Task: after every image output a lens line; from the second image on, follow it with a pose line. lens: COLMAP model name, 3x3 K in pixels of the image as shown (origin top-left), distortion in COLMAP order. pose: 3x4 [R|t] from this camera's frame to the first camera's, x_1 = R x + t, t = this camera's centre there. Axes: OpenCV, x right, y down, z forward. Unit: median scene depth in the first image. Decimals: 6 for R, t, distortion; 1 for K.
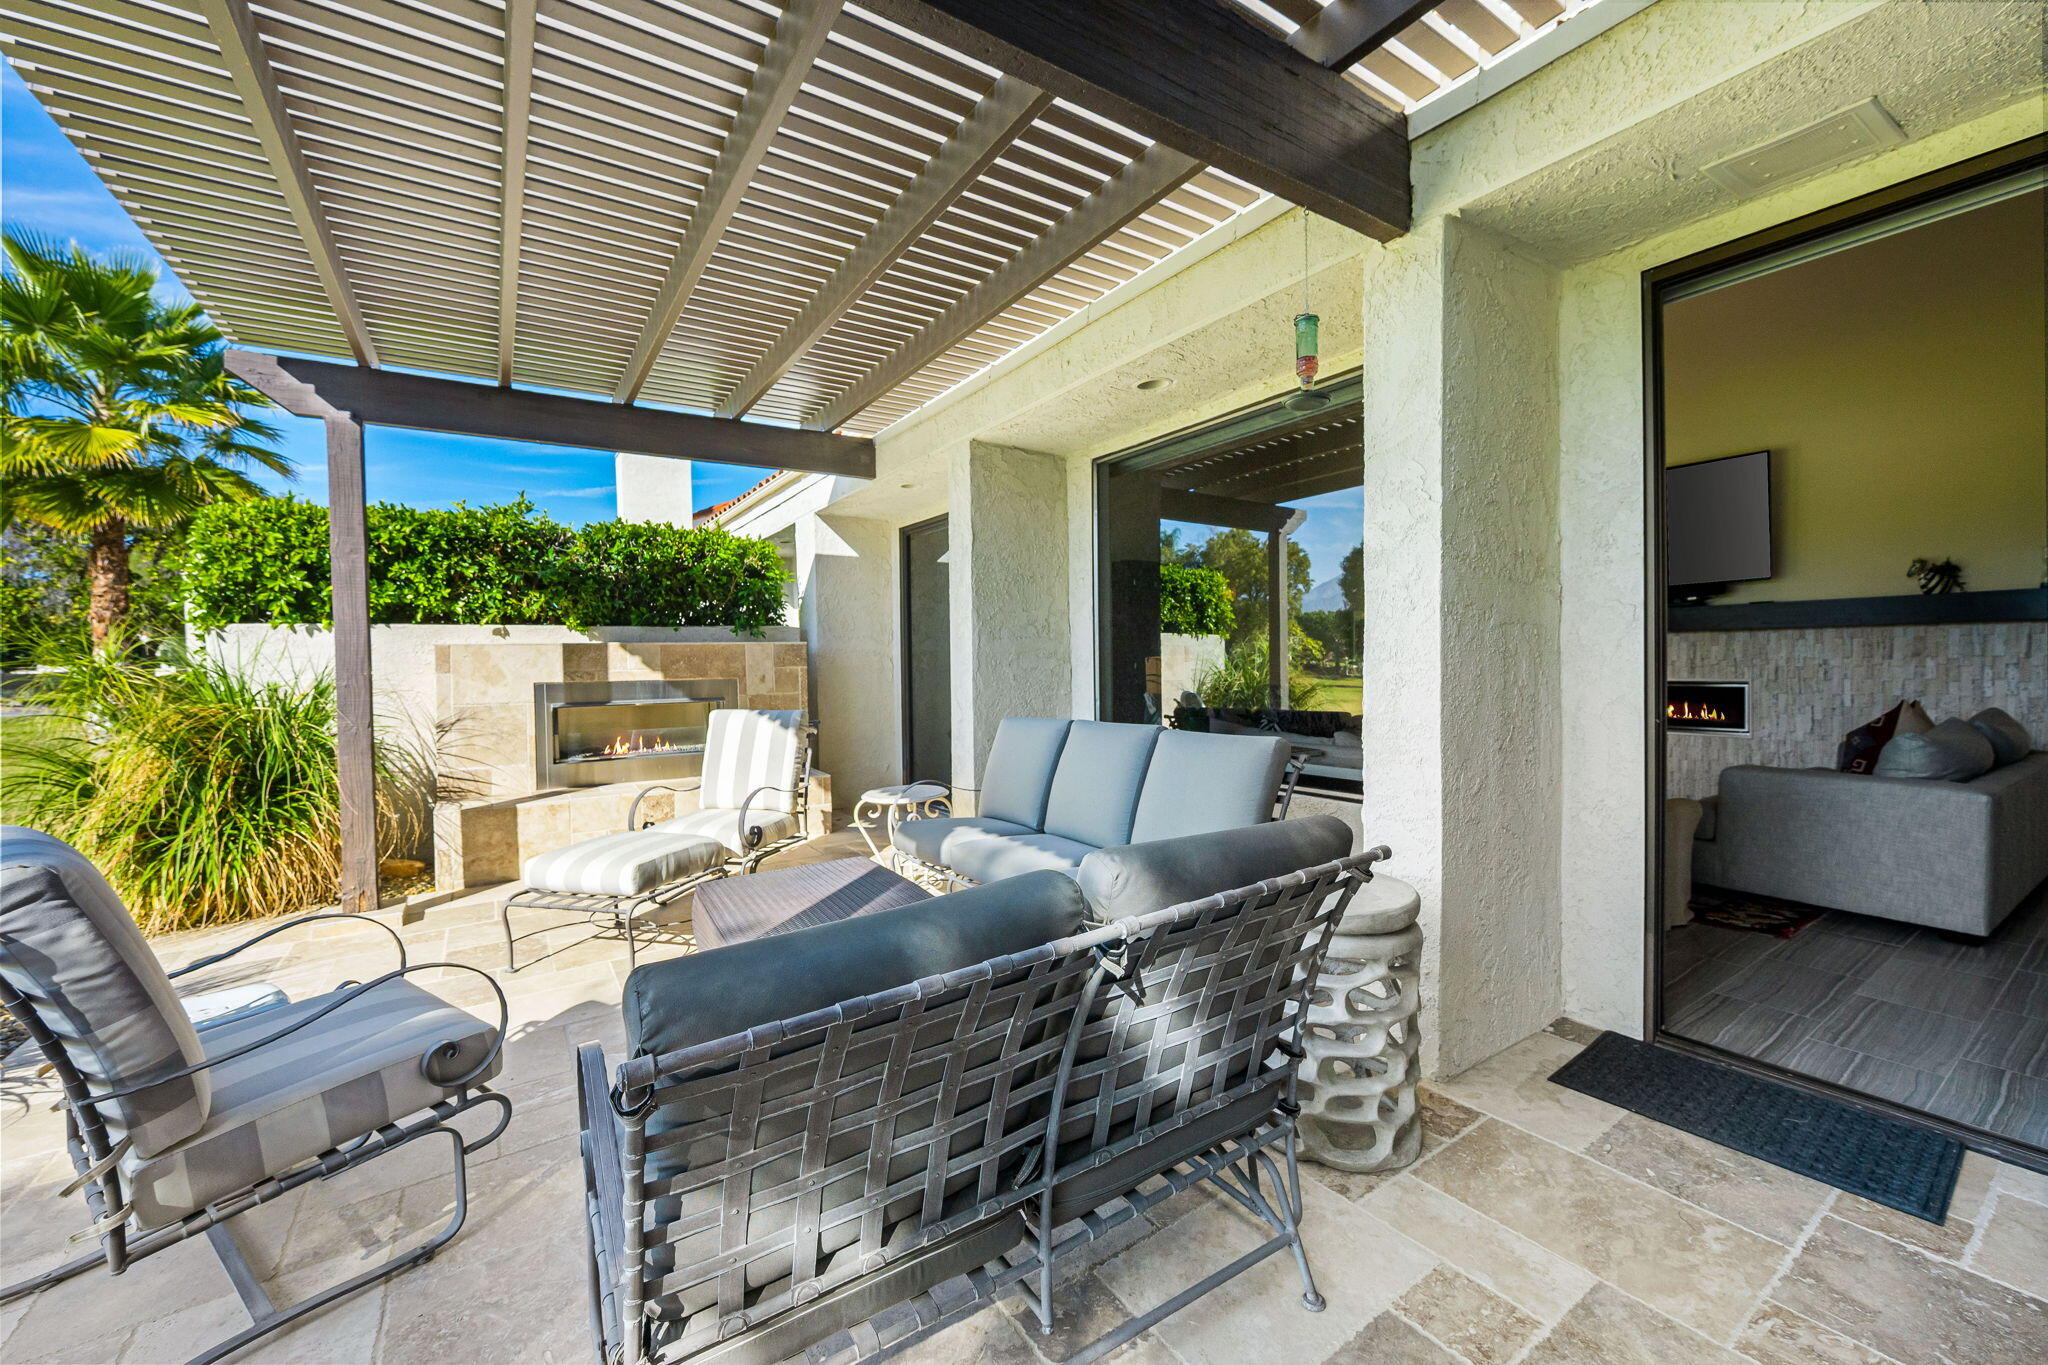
lens RADIAL K [[812.5, 0, 1029.1], [0, 812.5, 662.2], [0, 0, 1]] dist [0.000235, -0.000141]
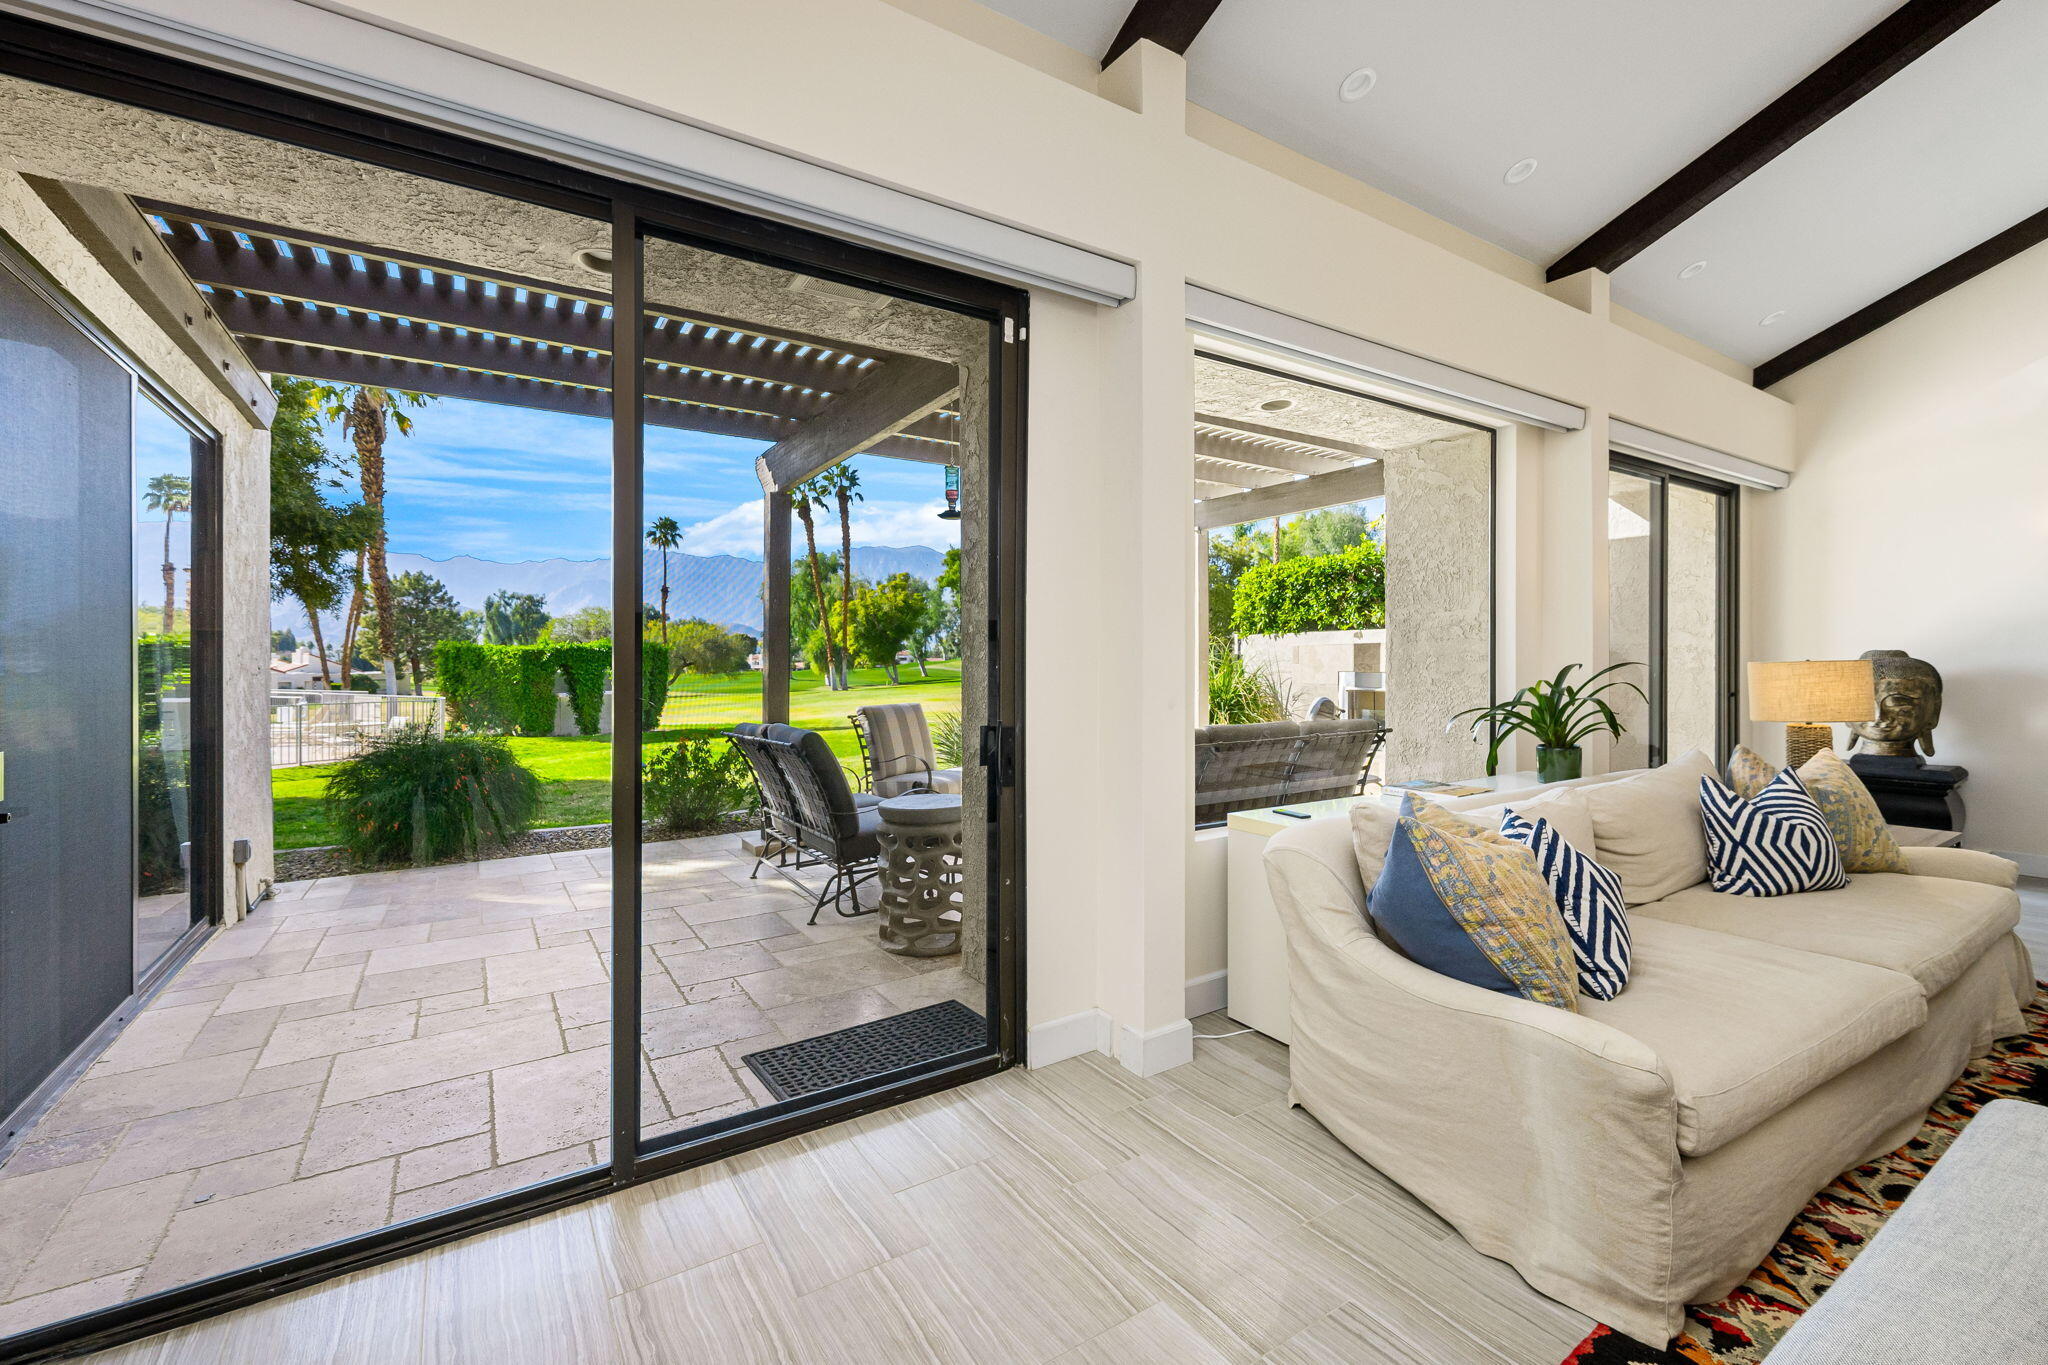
lens RADIAL K [[812.5, 0, 1029.1], [0, 812.5, 662.2], [0, 0, 1]] dist [0.000235, -0.000141]
pose [[-0.005212, 0.017420, -0.999835, 0.850421], [-0.000402, 0.999848, 0.017422, -0.018684], [0.999986, 0.000493, -0.005204, 0.501705]]
